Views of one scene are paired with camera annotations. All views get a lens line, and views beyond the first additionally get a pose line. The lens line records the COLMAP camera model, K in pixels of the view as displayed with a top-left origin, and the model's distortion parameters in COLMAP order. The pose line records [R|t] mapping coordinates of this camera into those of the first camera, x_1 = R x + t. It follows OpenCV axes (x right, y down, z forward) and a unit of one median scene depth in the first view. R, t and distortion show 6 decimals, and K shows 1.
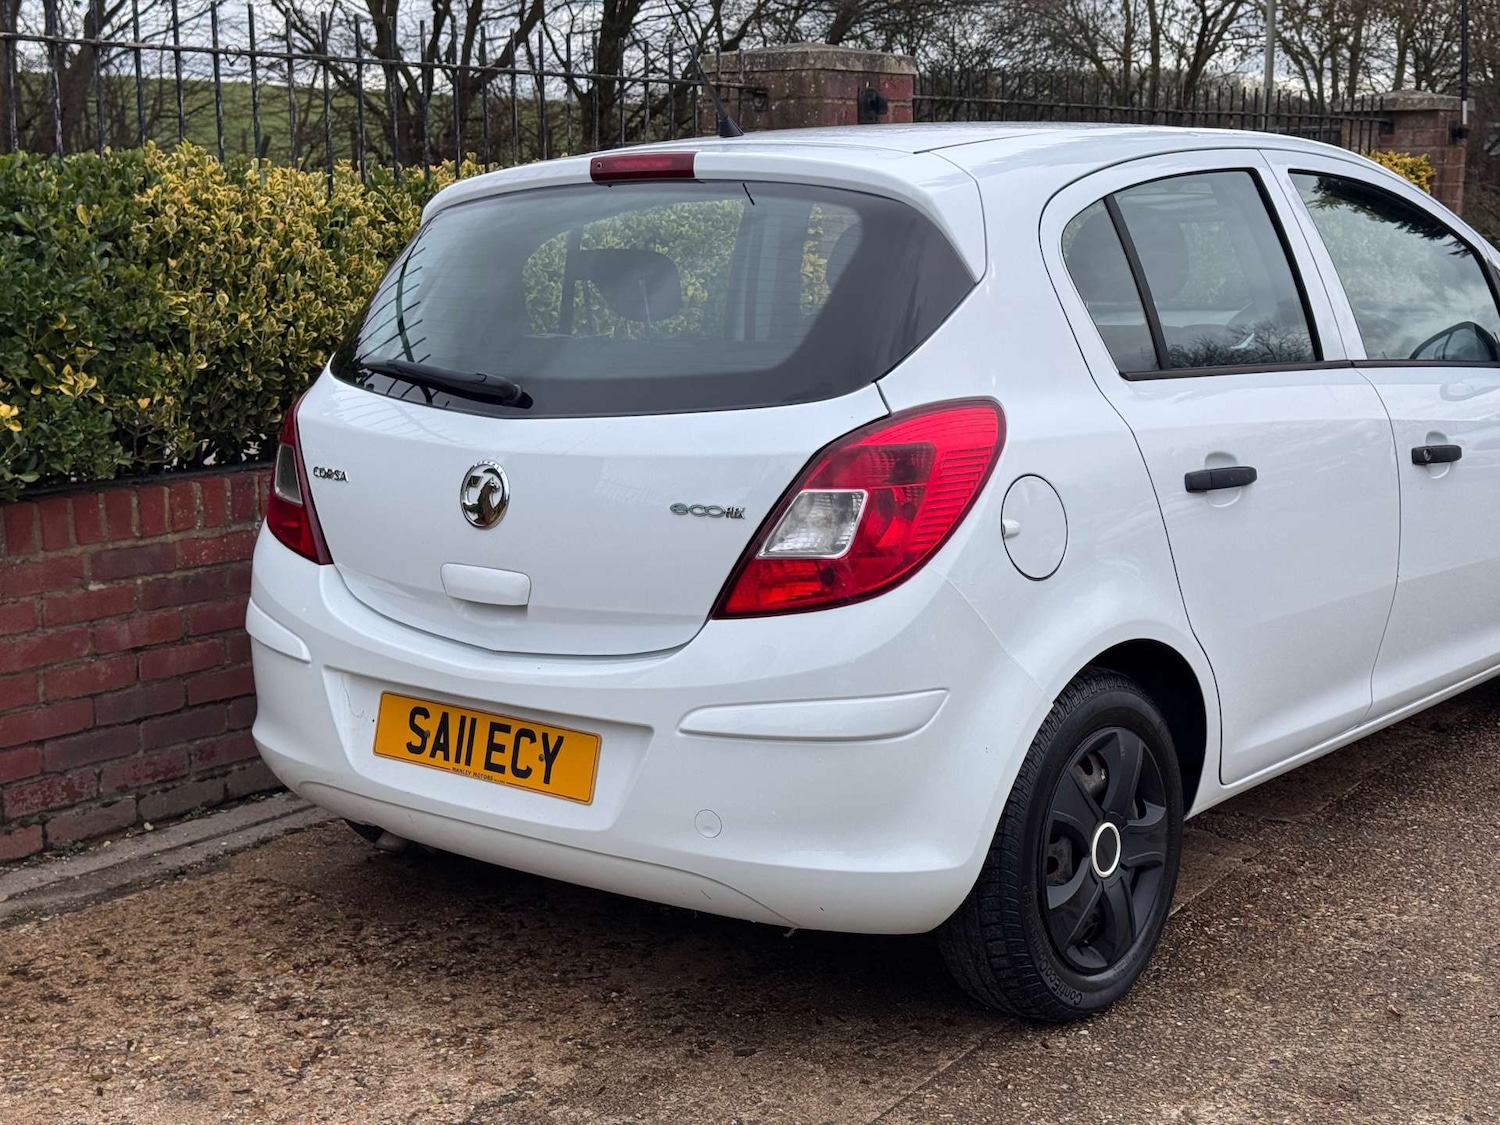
lens RADIAL K [[2085.4, 0, 756.3], [0, 2085.4, 570.6], [0, 0, 1]] dist [0.192624, -0.435064]
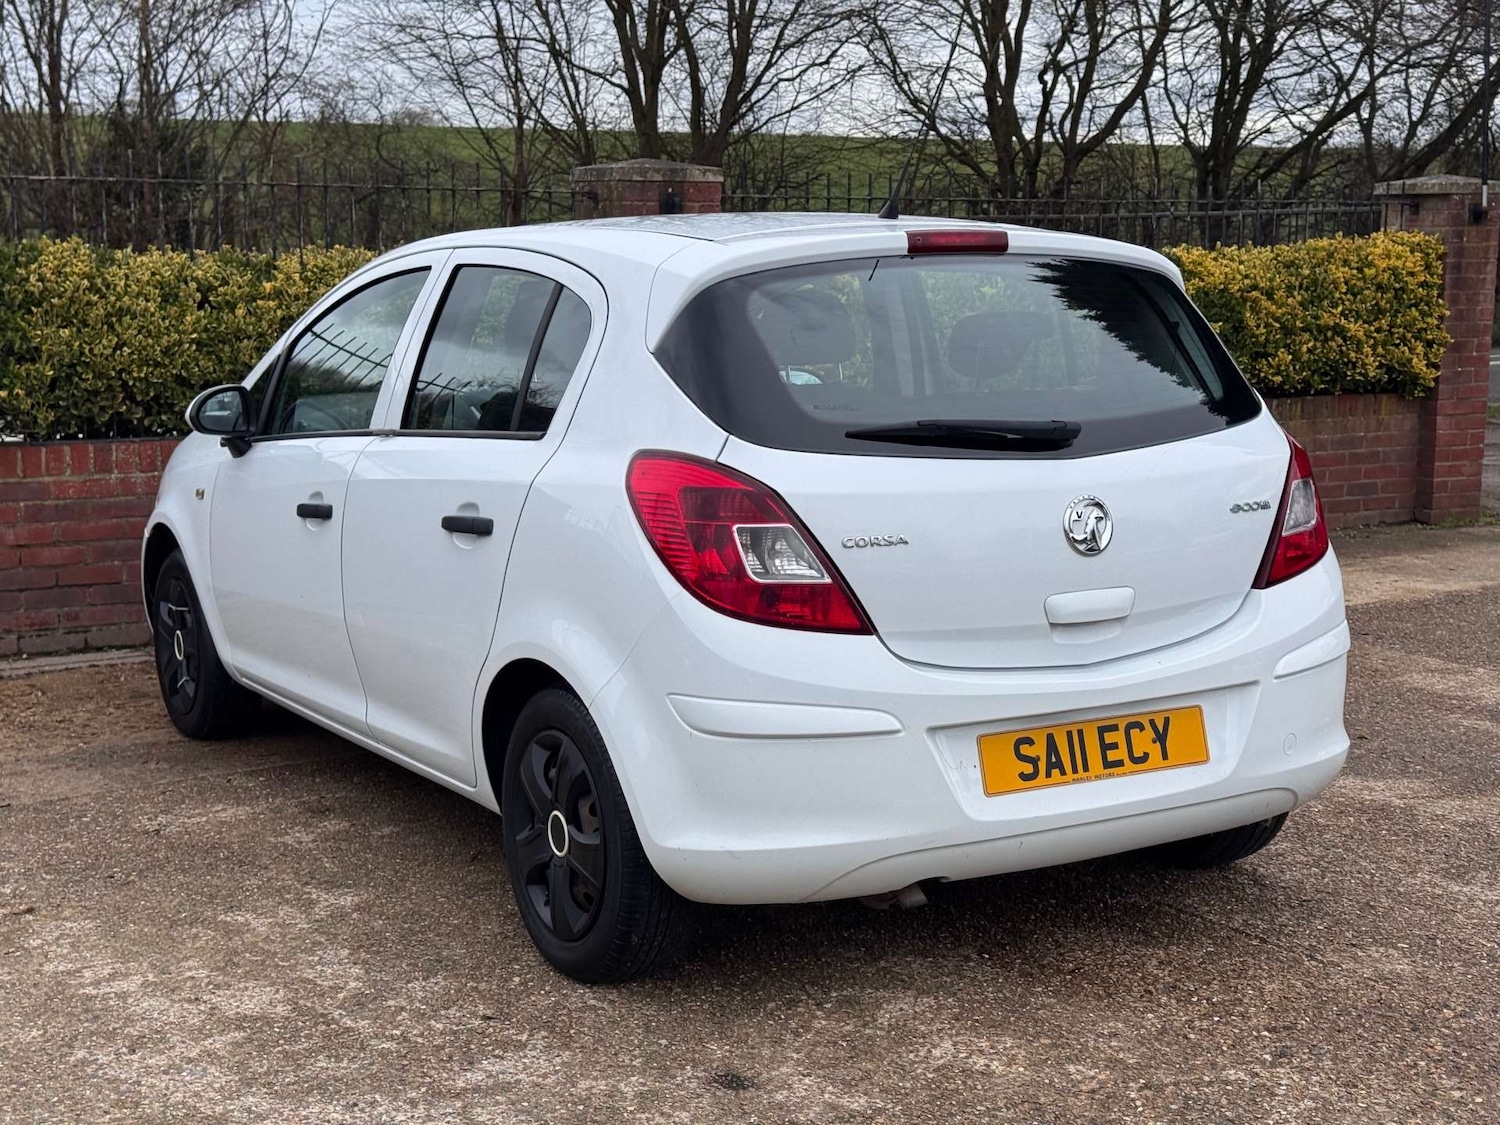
lens RADIAL K [[2085.4, 0, 756.3], [0, 2085.4, 570.6], [0, 0, 1]] dist [0.192624, -0.435064]
pose [[0.924385, 0.064299, -0.376003, 0.856134], [-0.073216, 0.997271, -0.009457, 0.030334], [0.374369, 0.036272, 0.926570, -0.304093]]
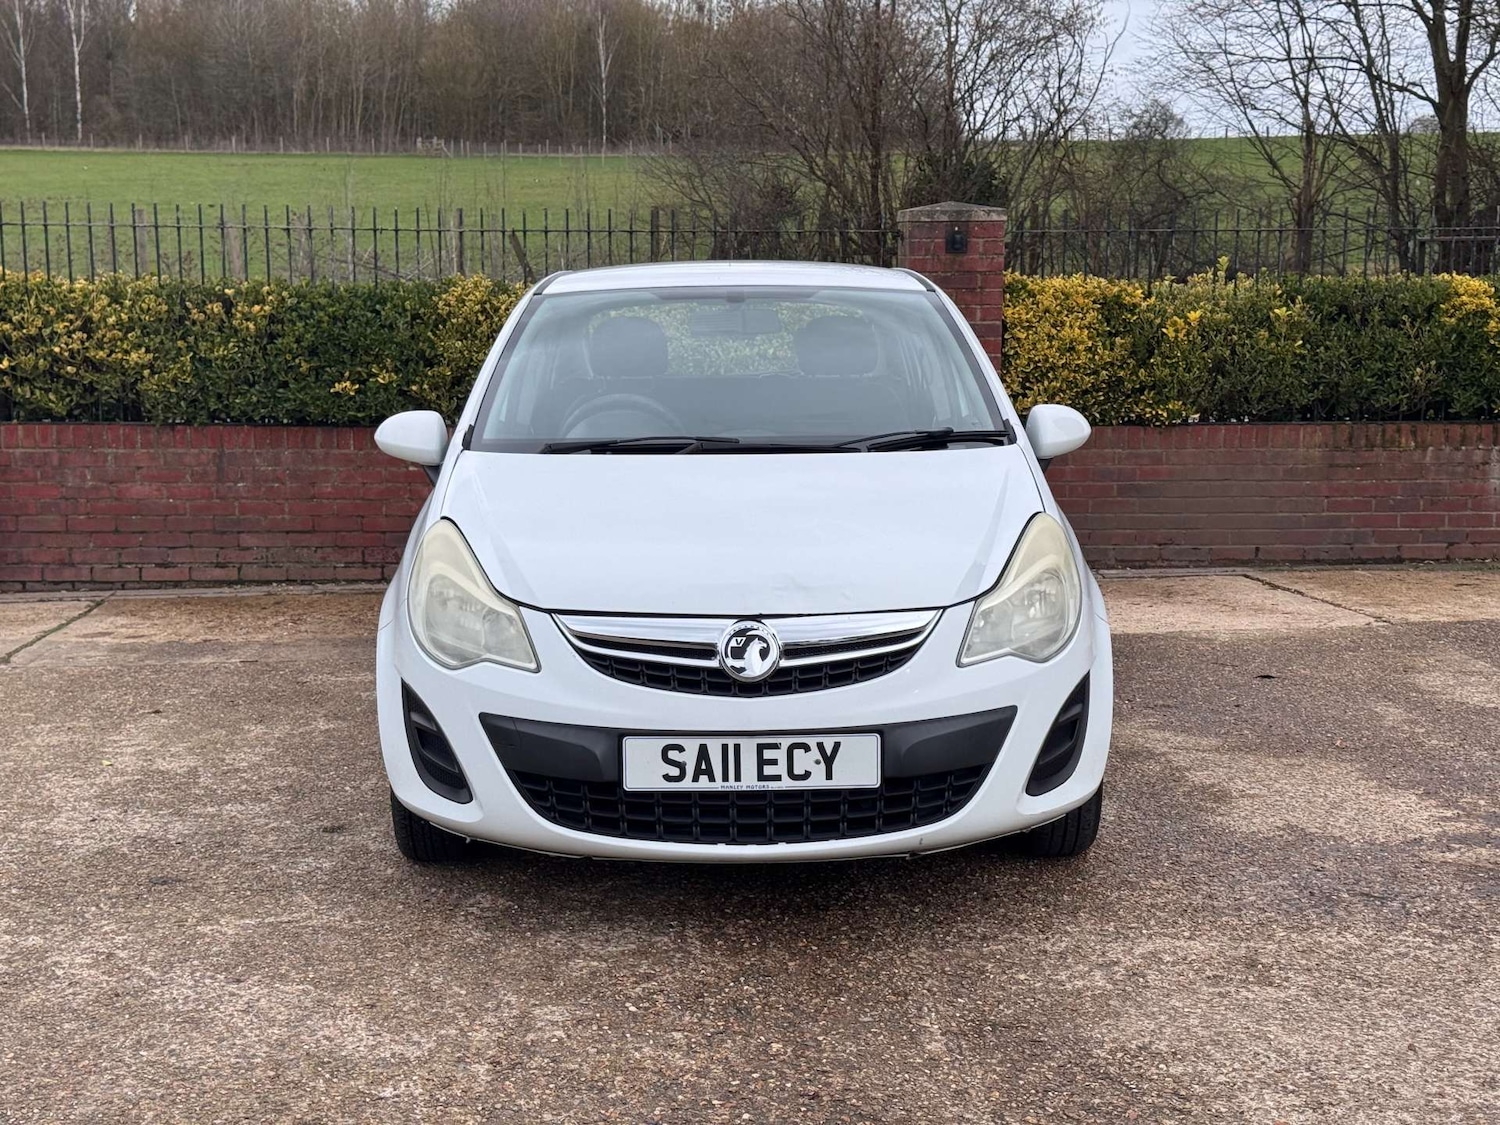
lens RADIAL K [[2085.4, 0, 756.3], [0, 2085.4, 570.6], [0, 0, 1]] dist [0.192624, -0.435064]
pose [[0.658350, 0.113206, -0.744150, 1.600317], [-0.133825, 0.990479, 0.032285, -0.005813], [0.740720, 0.078331, 0.667231, -0.216698]]
